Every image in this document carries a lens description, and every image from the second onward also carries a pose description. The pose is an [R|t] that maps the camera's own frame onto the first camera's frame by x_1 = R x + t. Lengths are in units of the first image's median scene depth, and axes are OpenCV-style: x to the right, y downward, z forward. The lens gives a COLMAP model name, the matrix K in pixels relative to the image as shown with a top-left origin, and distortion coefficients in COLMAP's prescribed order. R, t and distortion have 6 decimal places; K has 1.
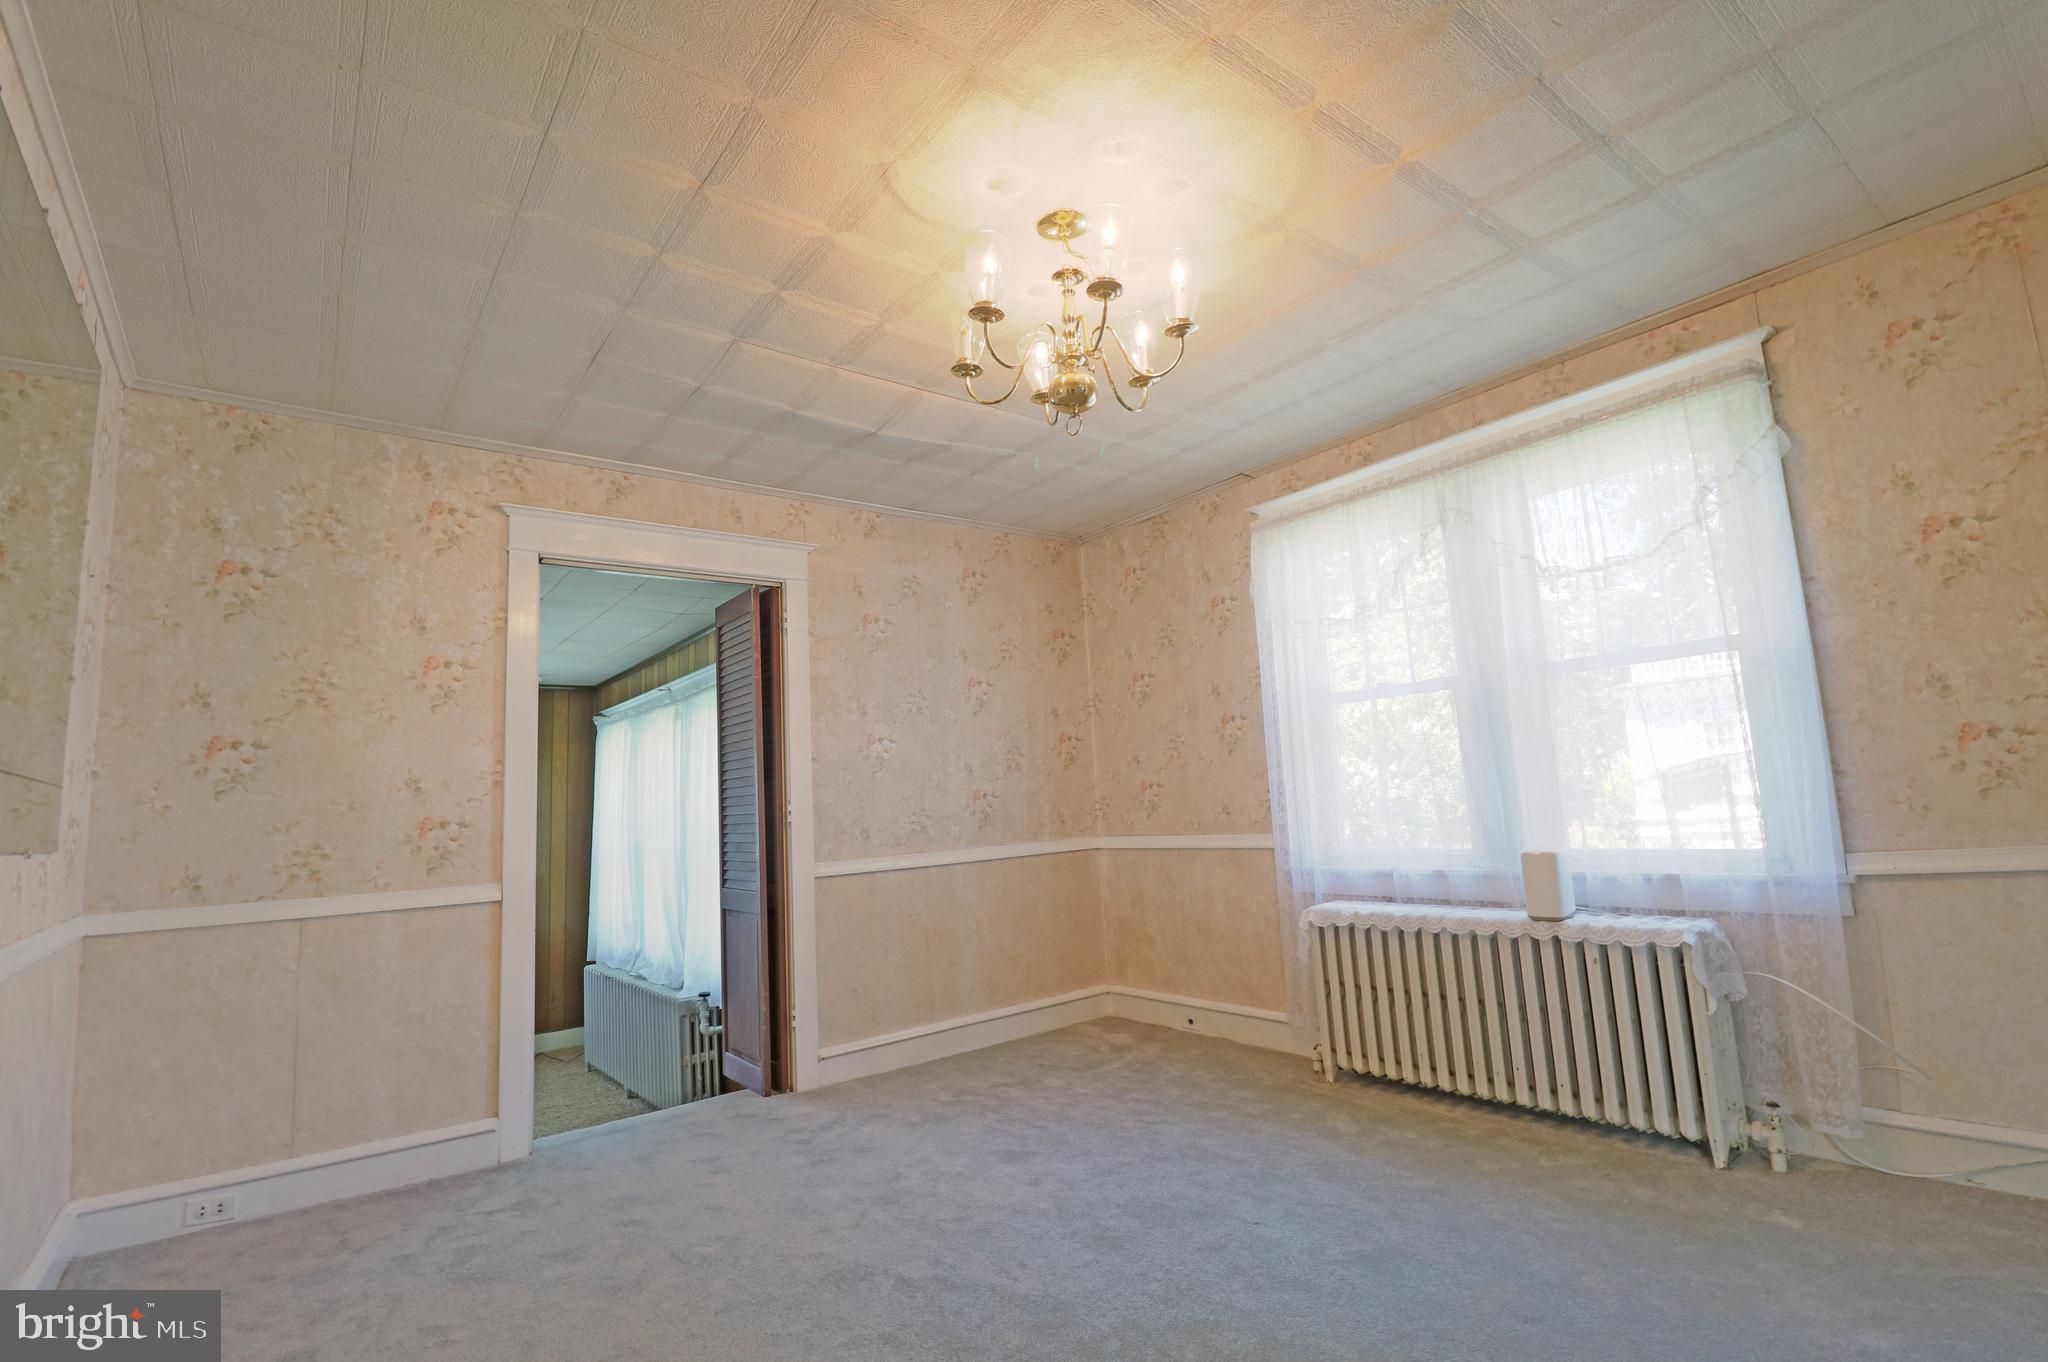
lens RADIAL K [[947.7, 0, 1034.9], [0, 947.7, 677.5], [0, 0, 1]] dist [-0.001622, -0.013075]
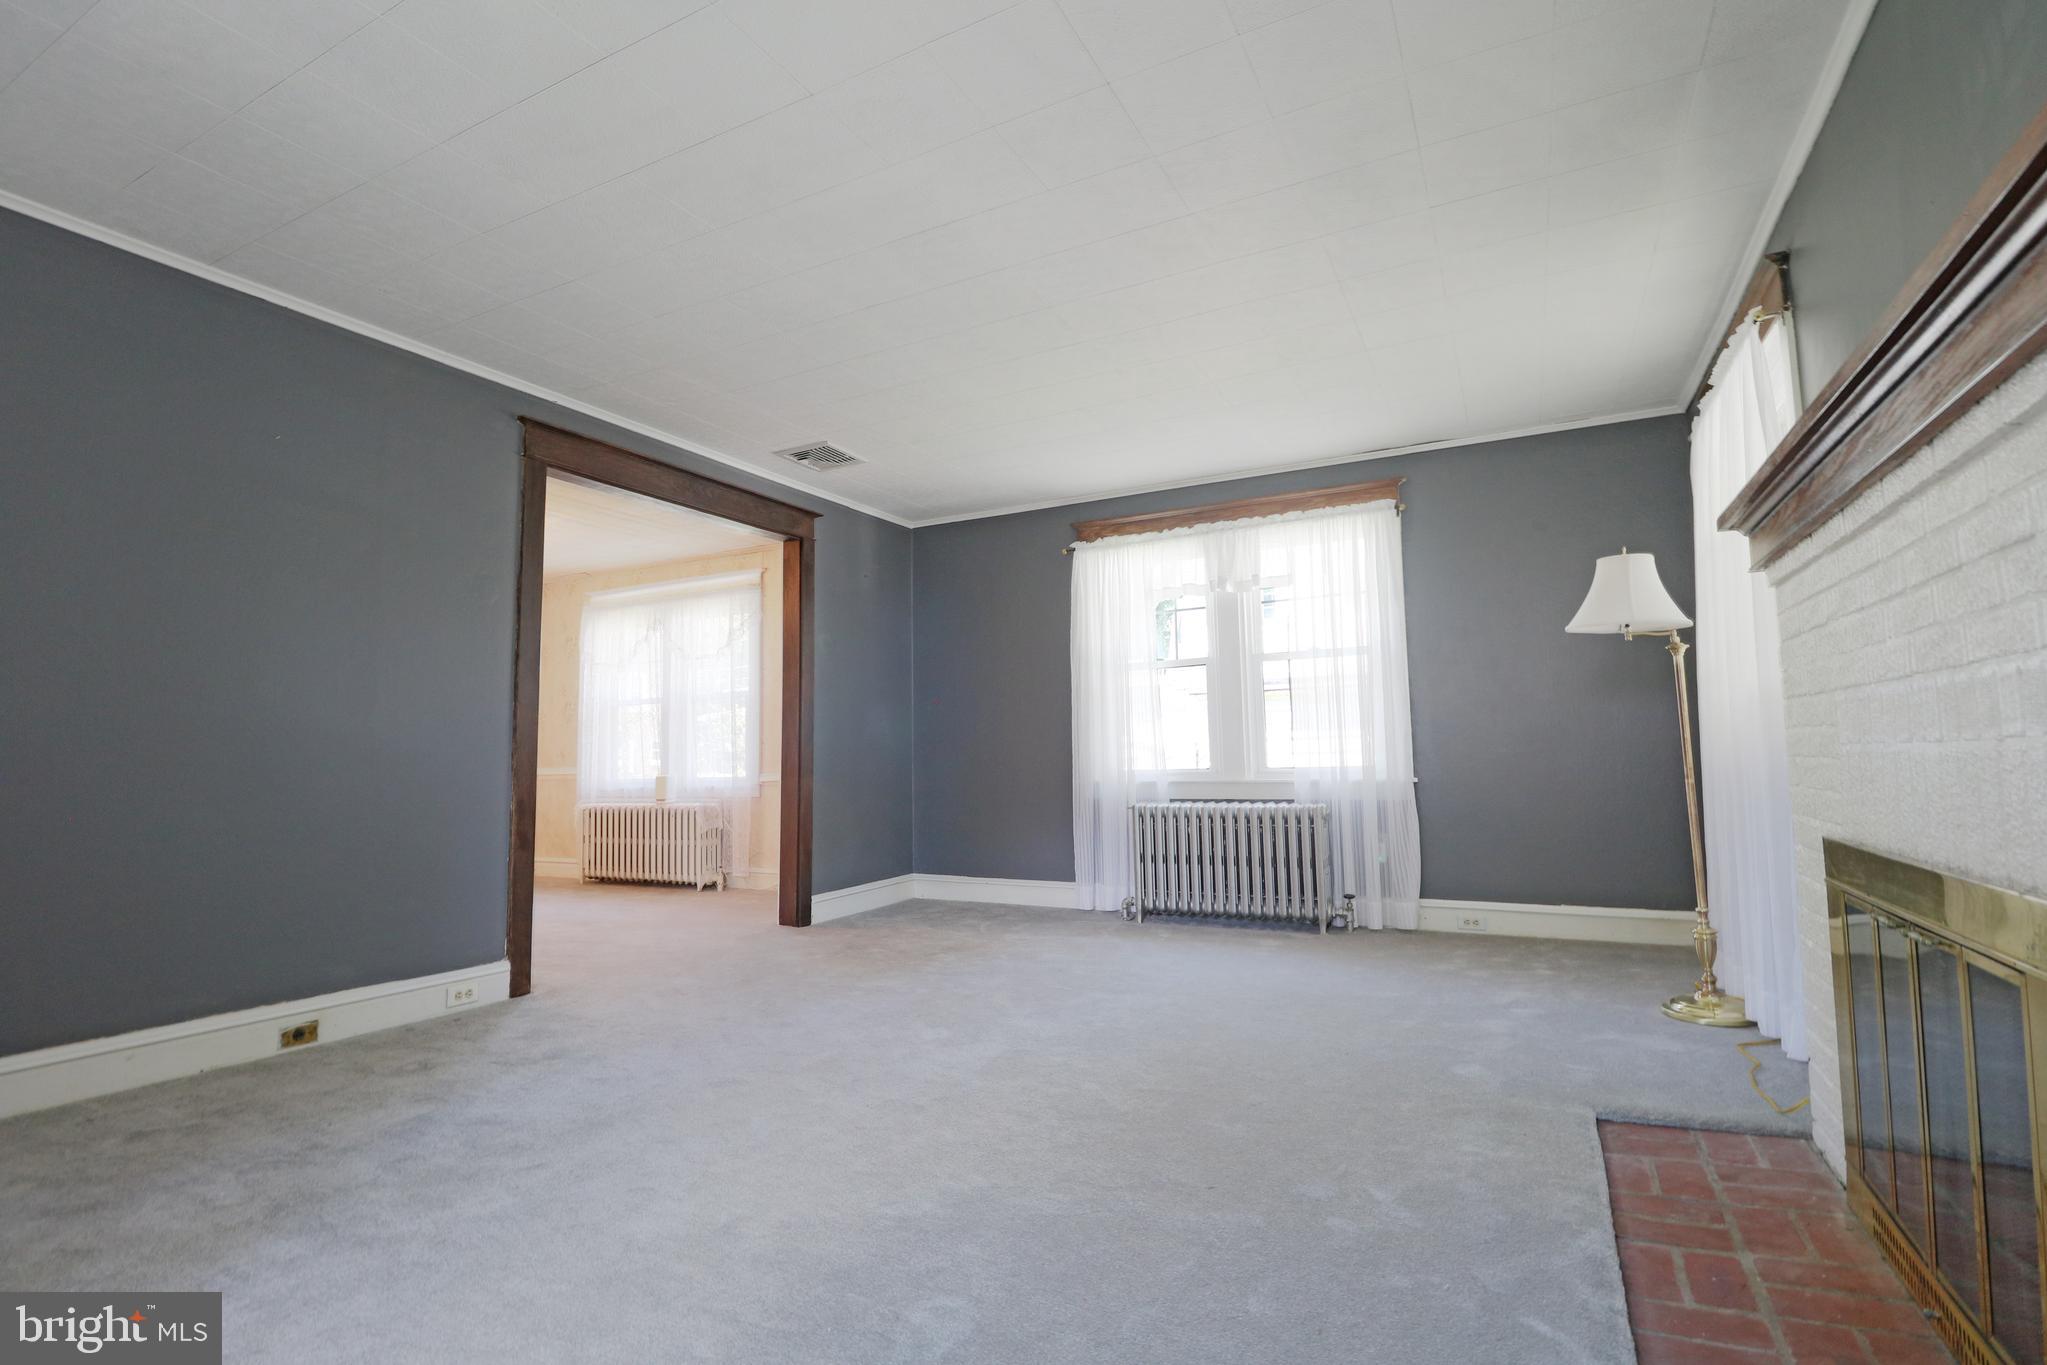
lens RADIAL K [[969.1, 0, 1014.3], [0, 969.1, 668.8], [0, 0, 1]] dist [-0.011401, -0.008149]
pose [[0.914190, 0.072389, 0.398768, 0.315967], [-0.080697, 0.996730, 0.004062, -0.146795], [-0.397170, -0.035893, 0.917043, -1.419763]]
